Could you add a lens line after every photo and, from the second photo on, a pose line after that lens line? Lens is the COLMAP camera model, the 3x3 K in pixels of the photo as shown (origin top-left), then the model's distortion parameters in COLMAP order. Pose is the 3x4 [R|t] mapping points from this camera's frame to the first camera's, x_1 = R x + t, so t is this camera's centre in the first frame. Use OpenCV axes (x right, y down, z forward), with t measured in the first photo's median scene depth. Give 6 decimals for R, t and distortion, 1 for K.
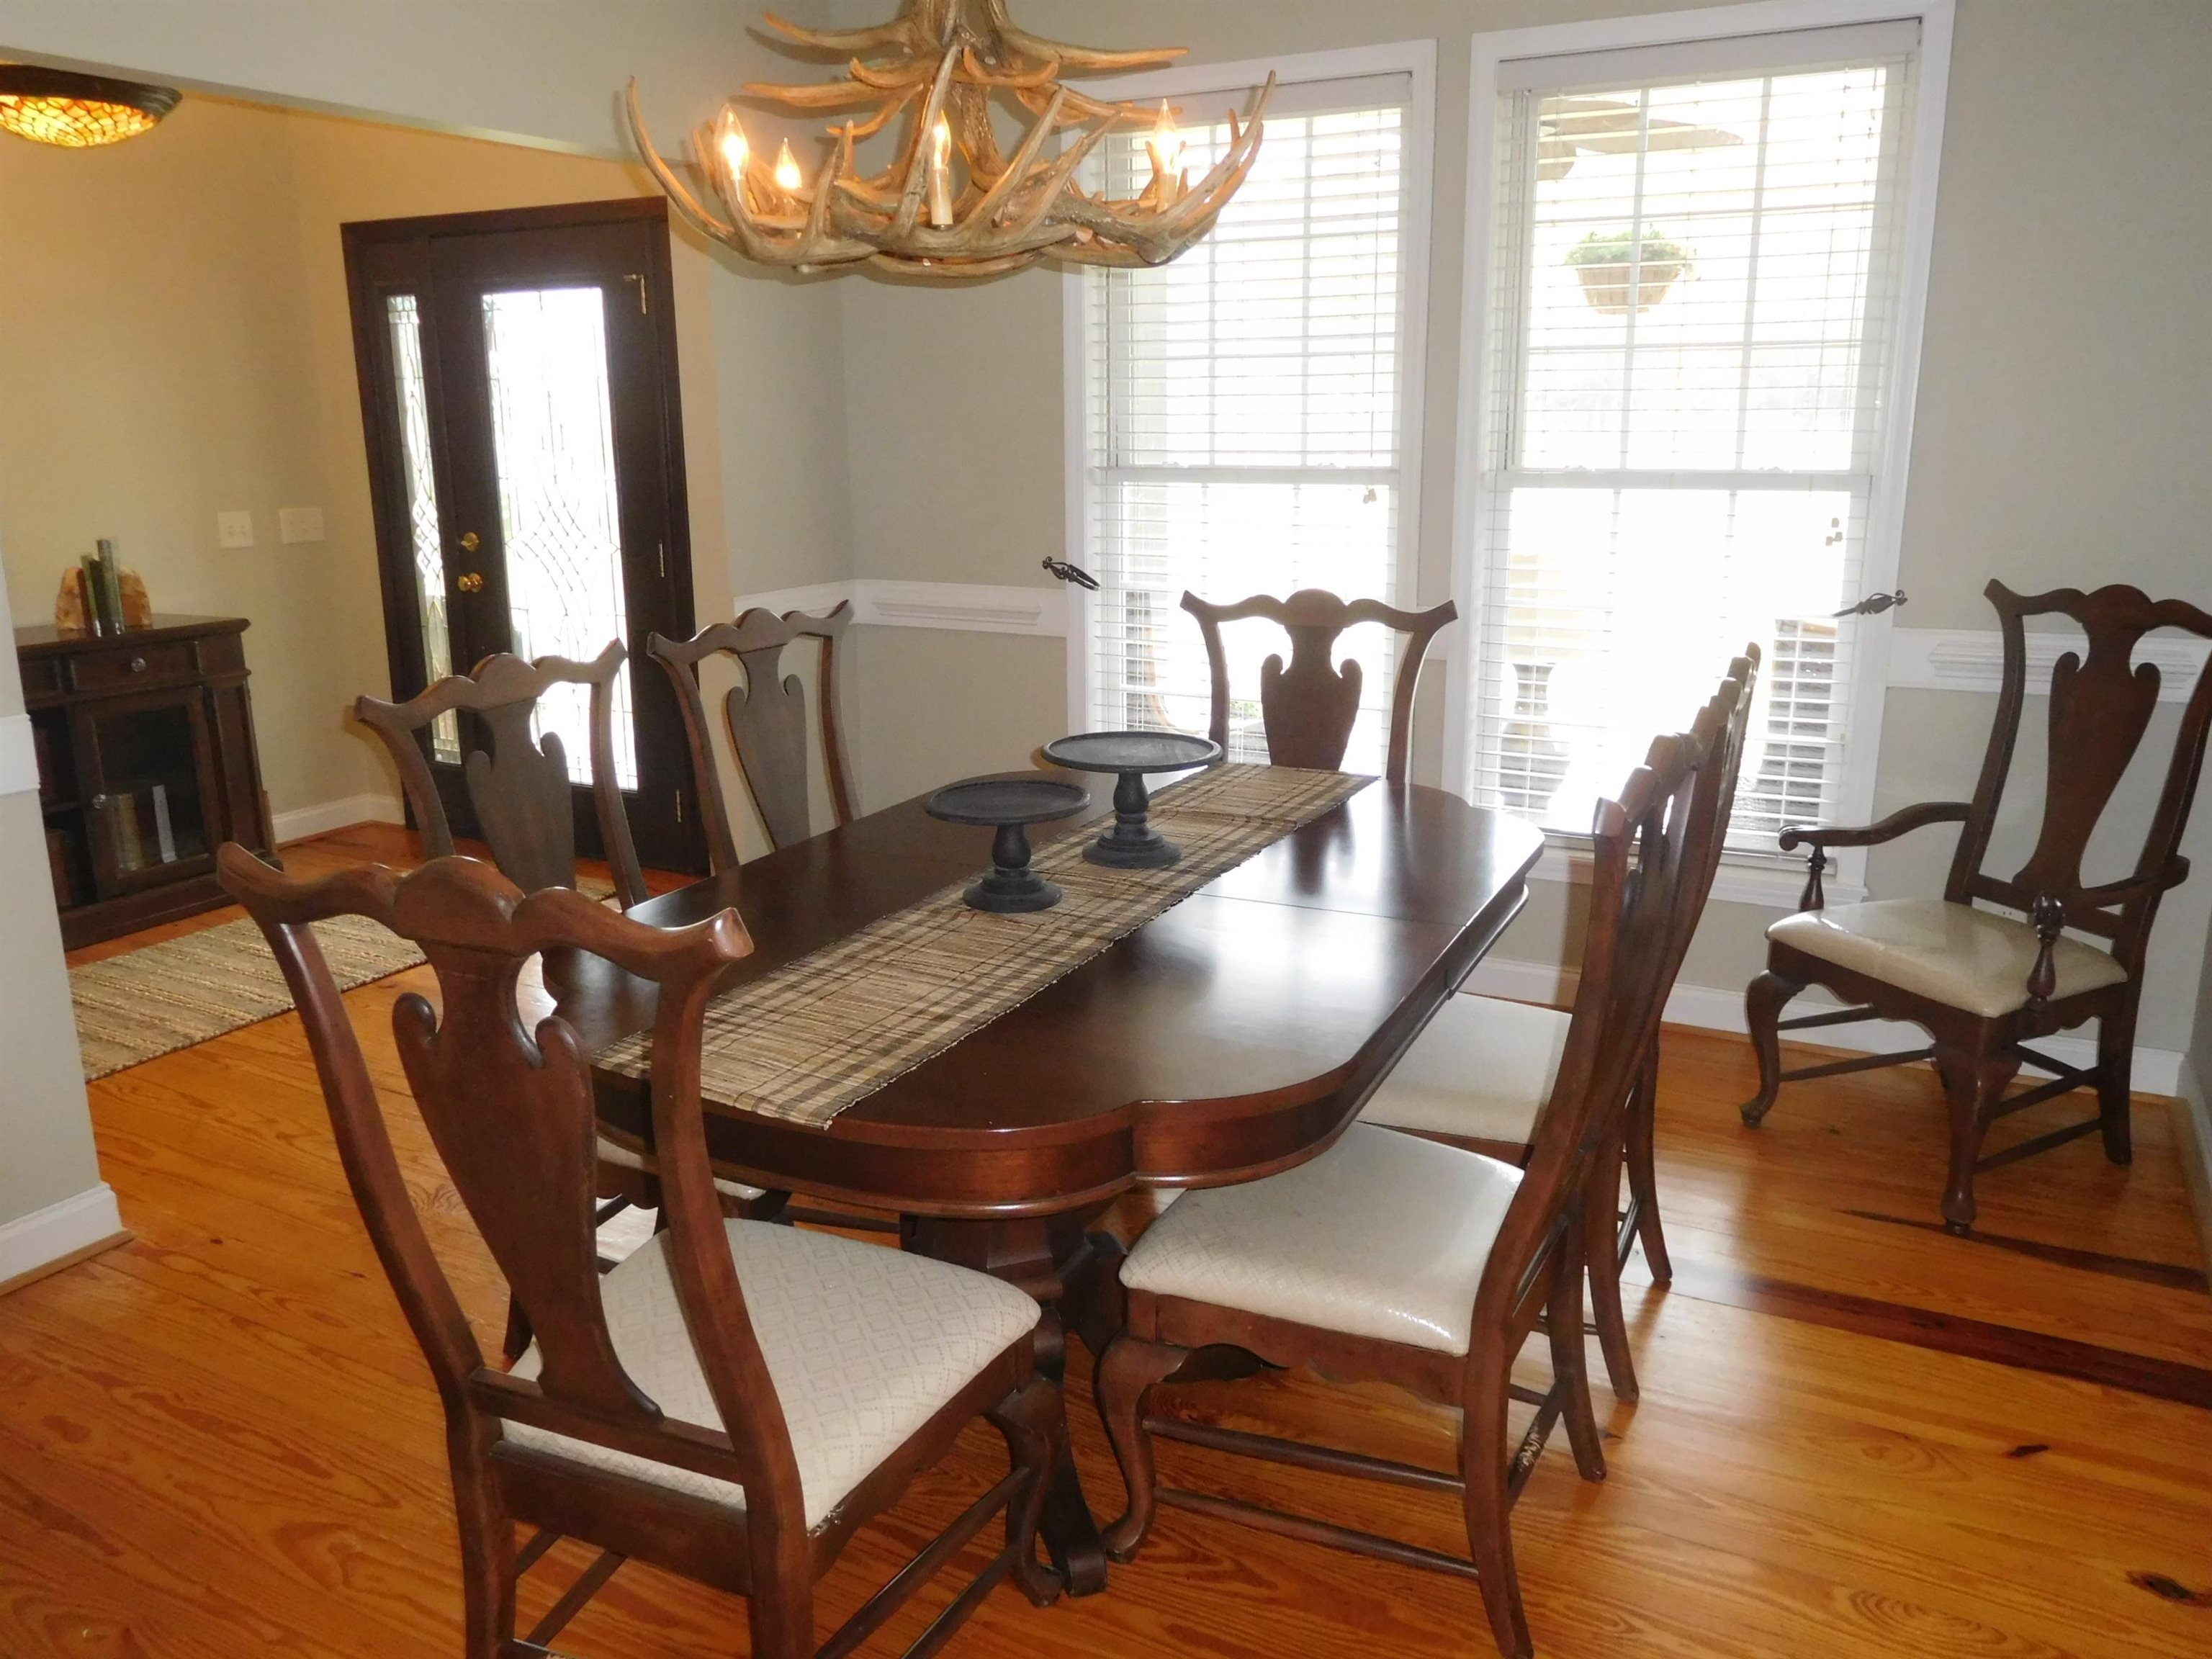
lens RADIAL K [[1638.9, 0, 1101.6], [0, 1638.9, 840.2], [0, 0, 1]] dist [-0.022920, -0.001541]
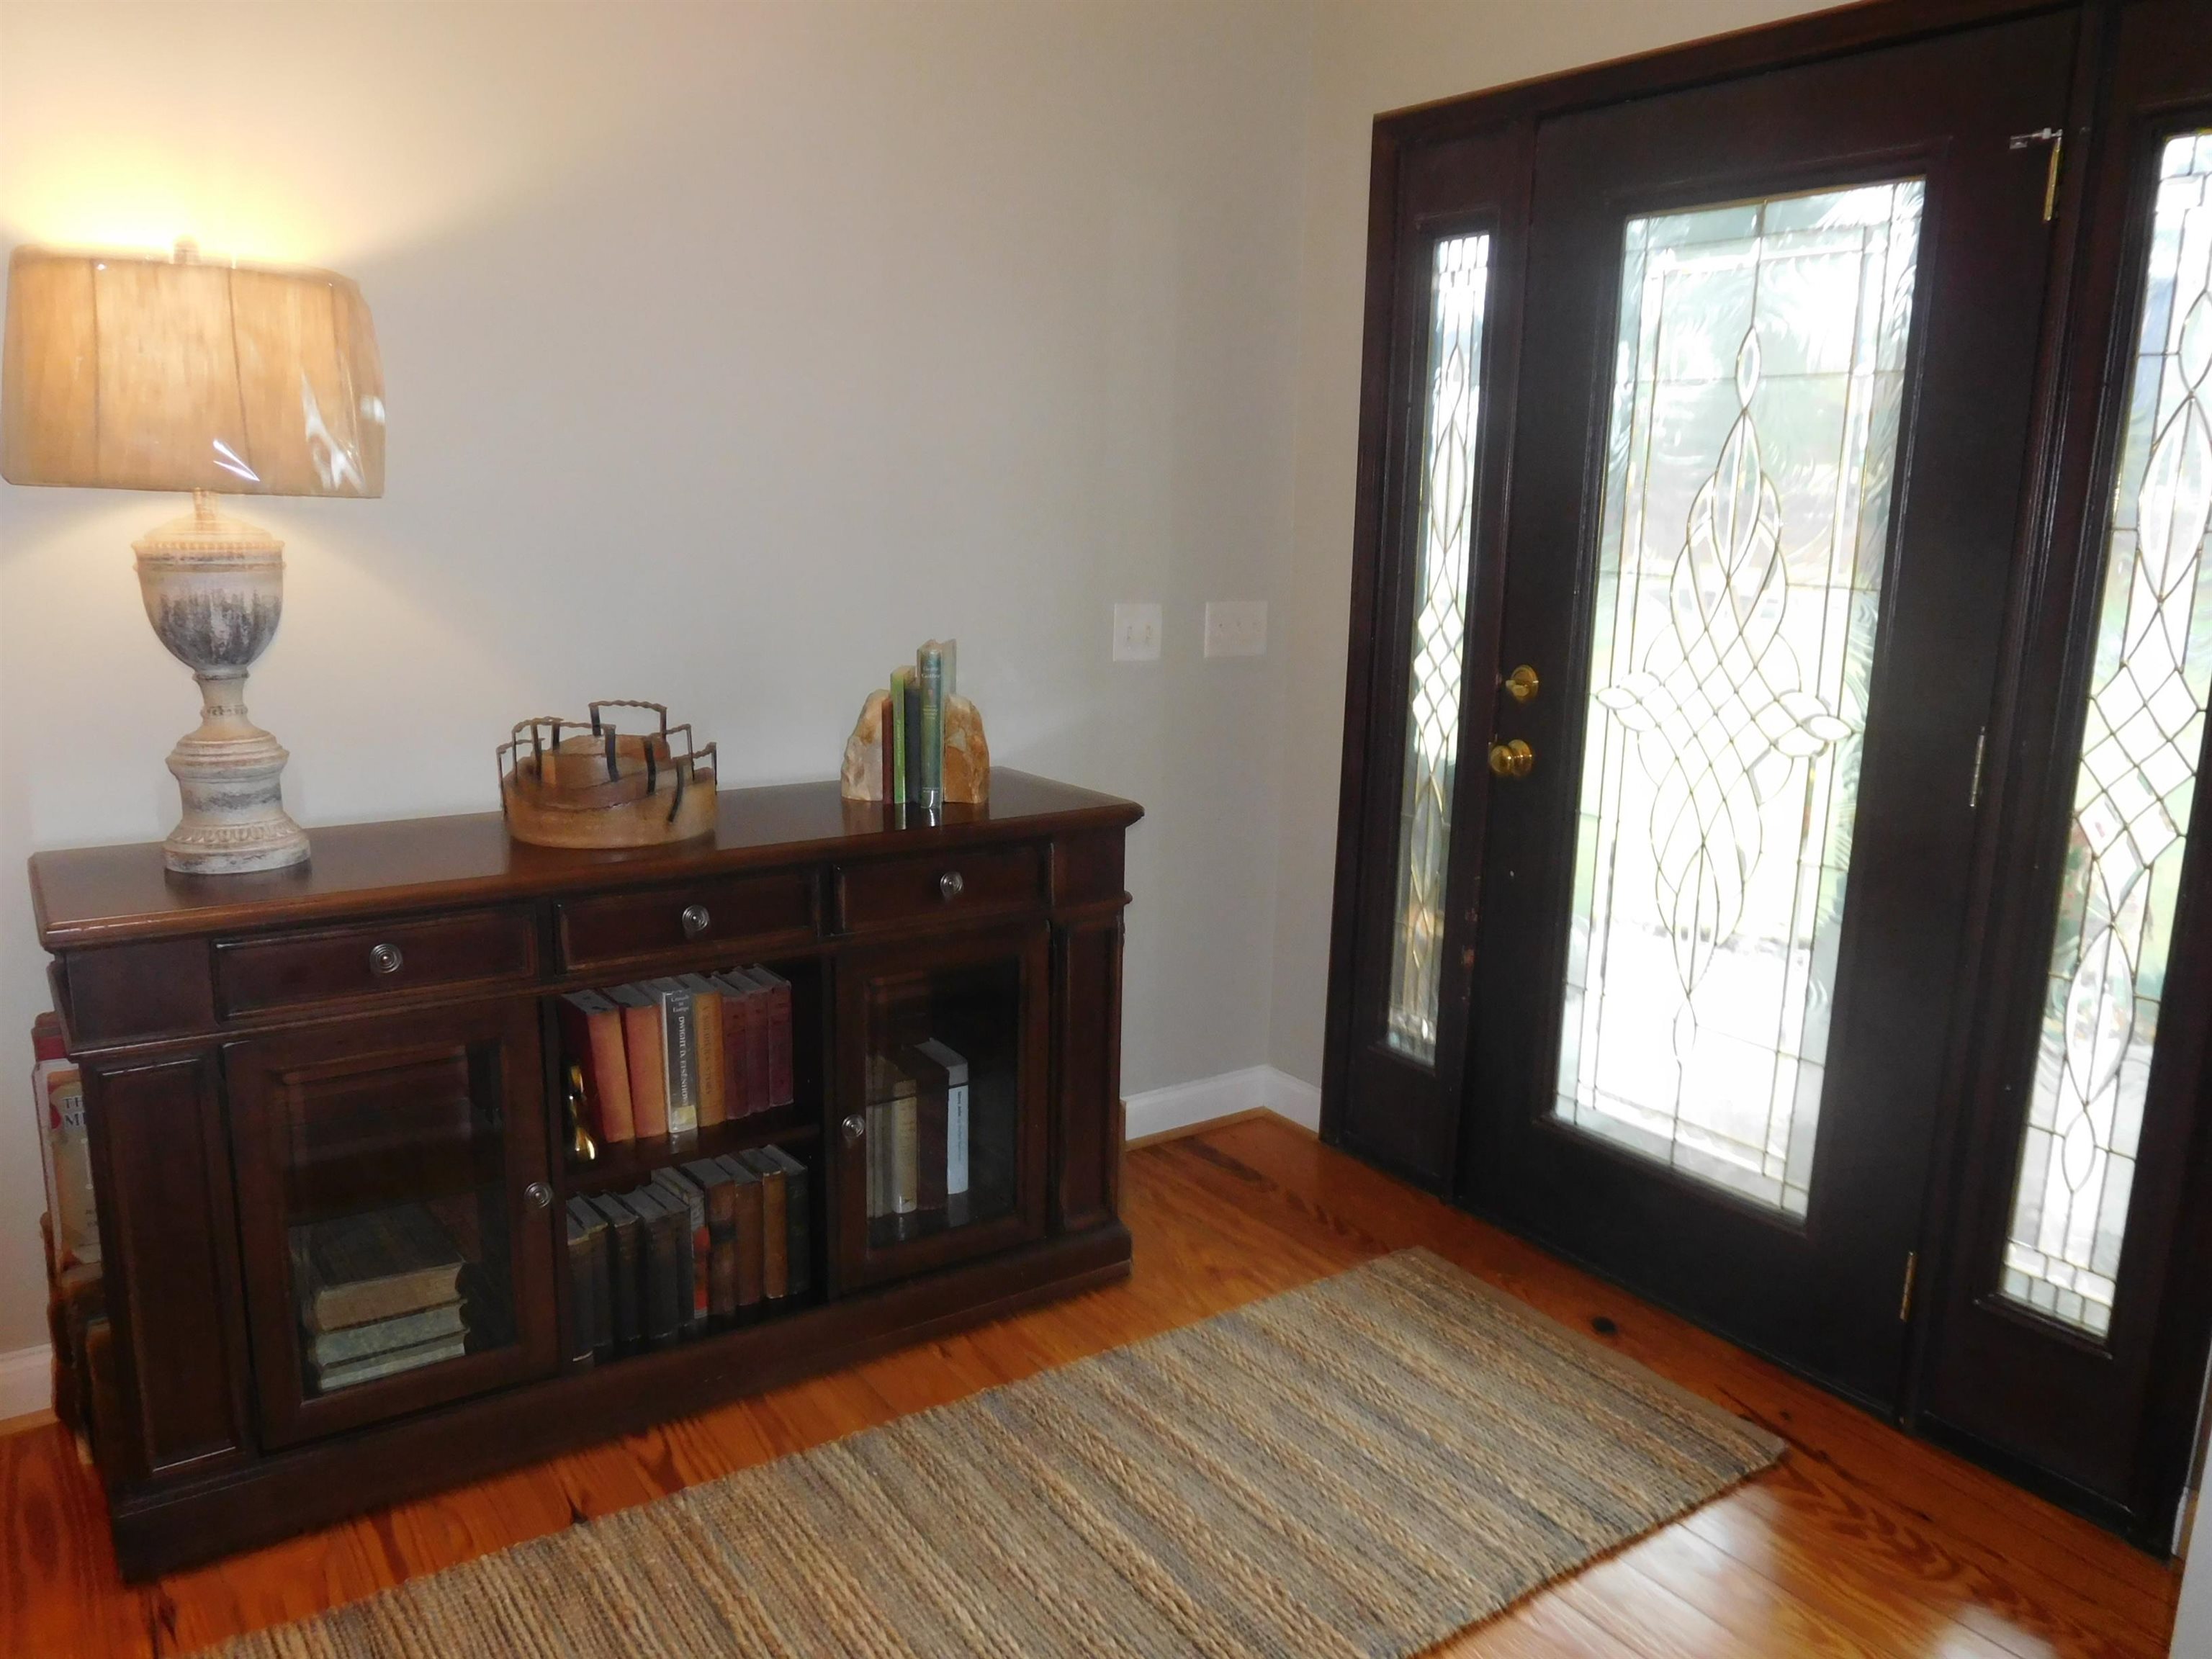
lens RADIAL K [[1638.9, 0, 1101.0], [0, 1638.9, 835.8], [0, 0, 1]] dist [-0.022920, -0.001541]
pose [[0.887811, 0.122874, -0.443503, -0.267589], [-0.141339, 0.989923, -0.008674, -0.109905], [0.437968, 0.070385, 0.896231, 0.460720]]
